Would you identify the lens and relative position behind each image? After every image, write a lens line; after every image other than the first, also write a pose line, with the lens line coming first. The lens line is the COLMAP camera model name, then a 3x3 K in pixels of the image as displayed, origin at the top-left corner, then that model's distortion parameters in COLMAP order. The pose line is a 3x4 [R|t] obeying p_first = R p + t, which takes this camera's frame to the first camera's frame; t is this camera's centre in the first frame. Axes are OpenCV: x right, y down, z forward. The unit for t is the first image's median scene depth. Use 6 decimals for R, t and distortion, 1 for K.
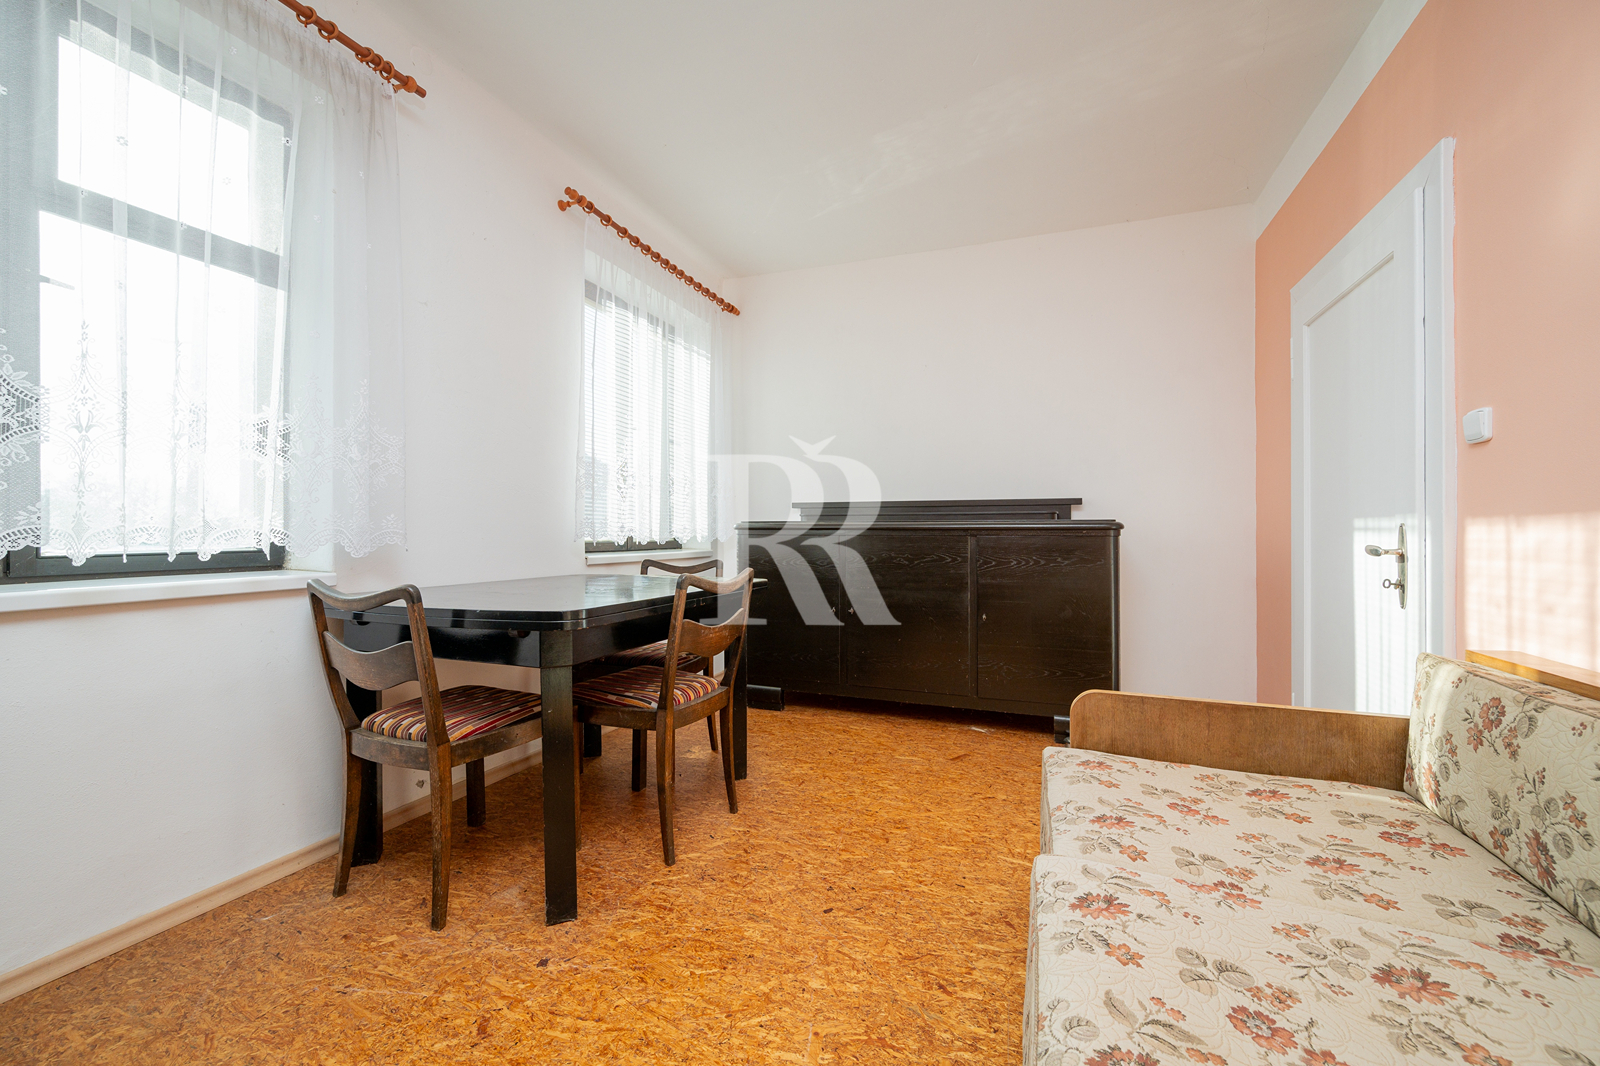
lens RADIAL K [[635.6, 0, 802.5], [0, 635.6, 522.3], [0, 0, 1]] dist [0.001111, -0.000082]
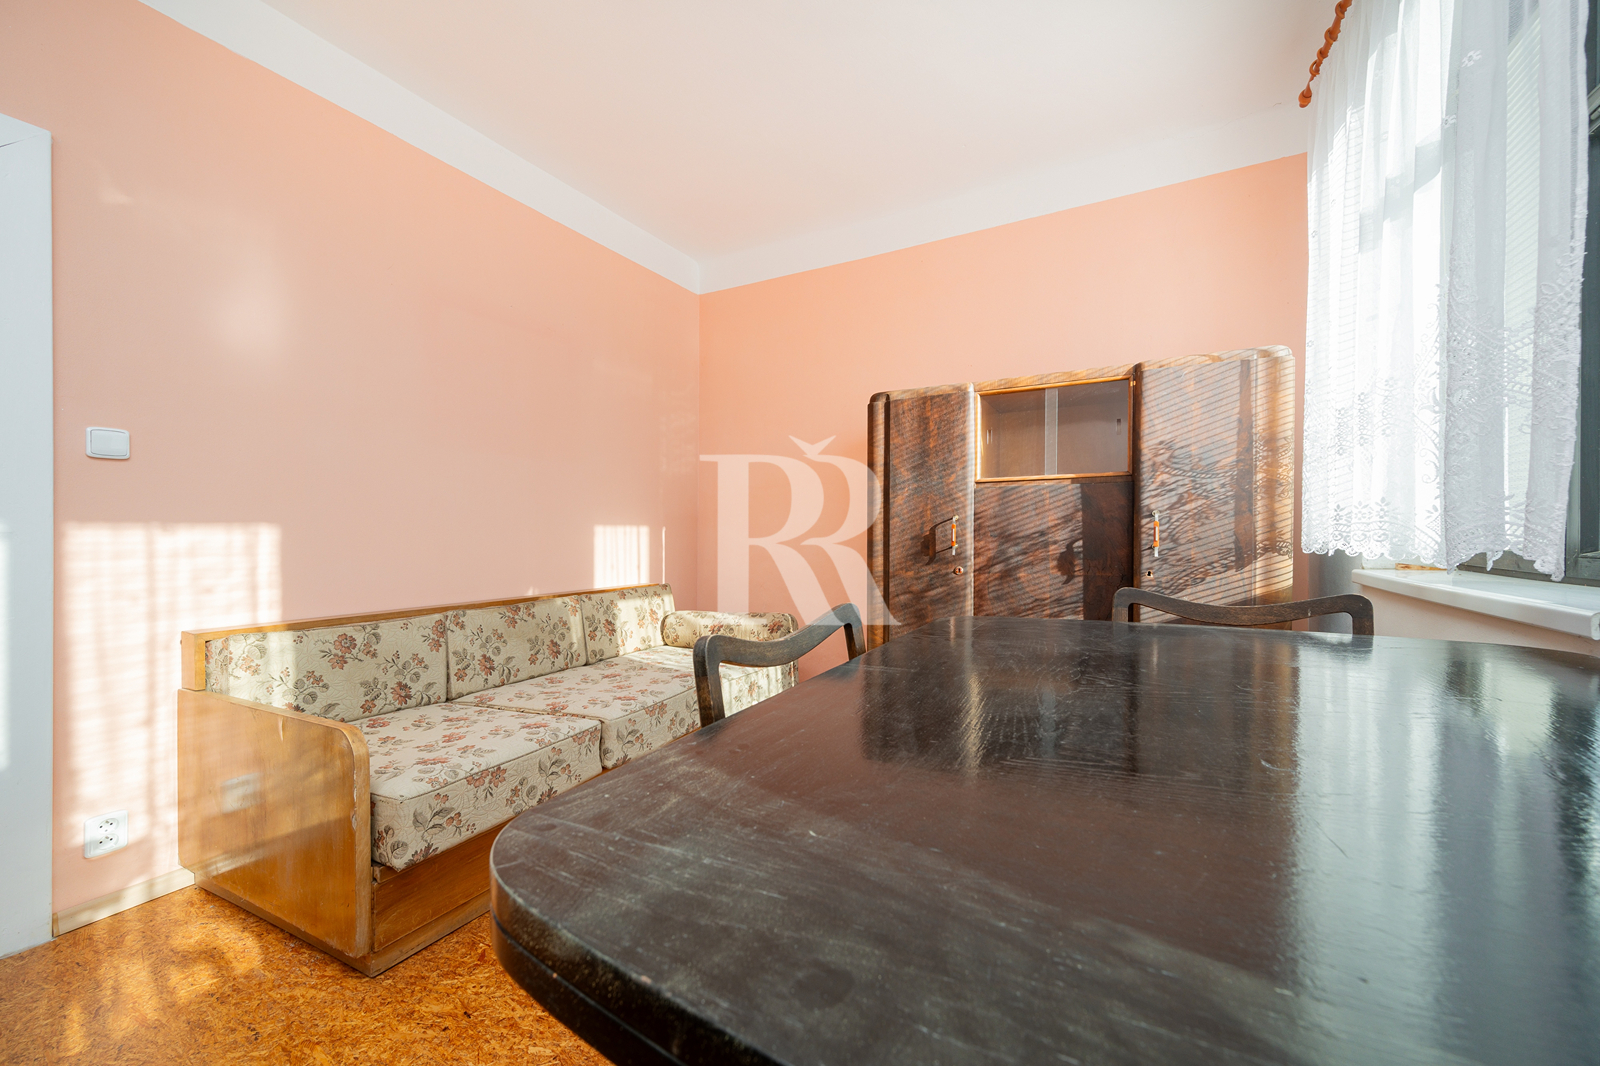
lens RADIAL K [[635.6, 0, 802.5], [0, 635.6, 522.3], [0, 0, 1]] dist [0.001111, -0.000082]
pose [[-0.993260, 0.007857, 0.115639, -0.277765], [0.003545, 0.999292, -0.037442, 0.042337], [-0.115852, -0.036780, -0.992585, 2.144008]]
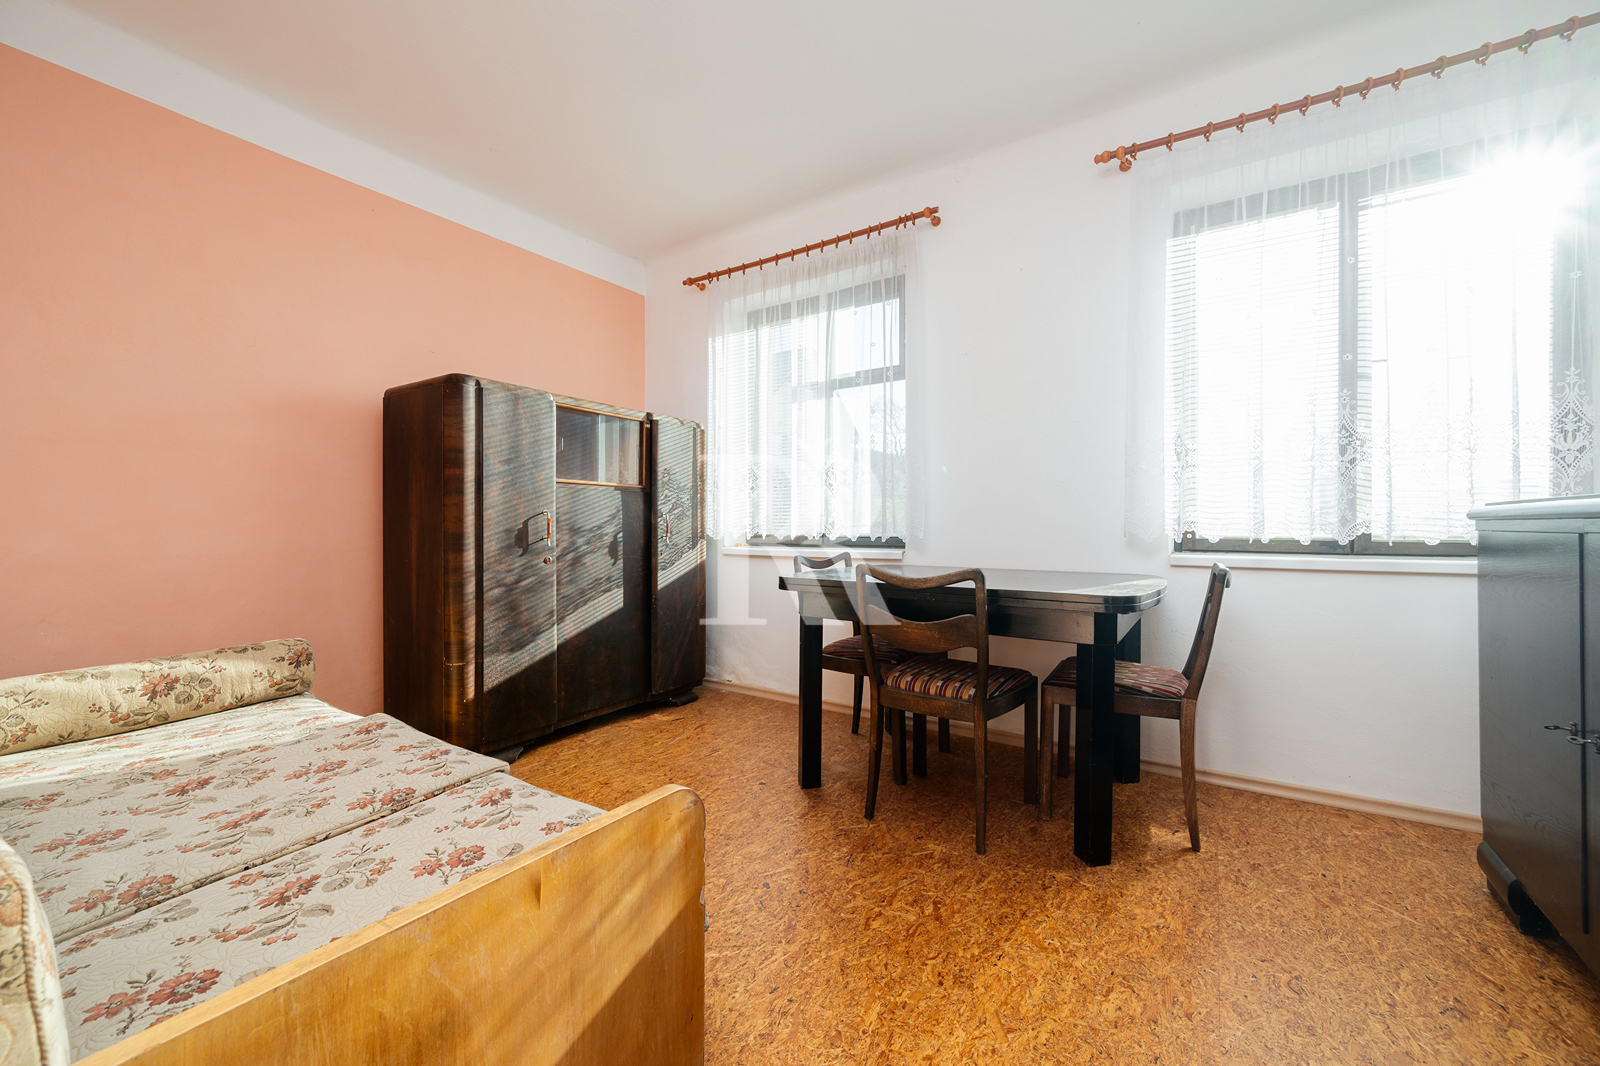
lens RADIAL K [[635.6, 0, 802.5], [0, 635.6, 522.3], [0, 0, 1]] dist [0.001111, -0.000082]
pose [[-0.212473, -0.007889, -0.977135, 1.249060], [0.014801, 0.999827, -0.011290, 0.028278], [0.977055, -0.016862, -0.212319, 1.523029]]
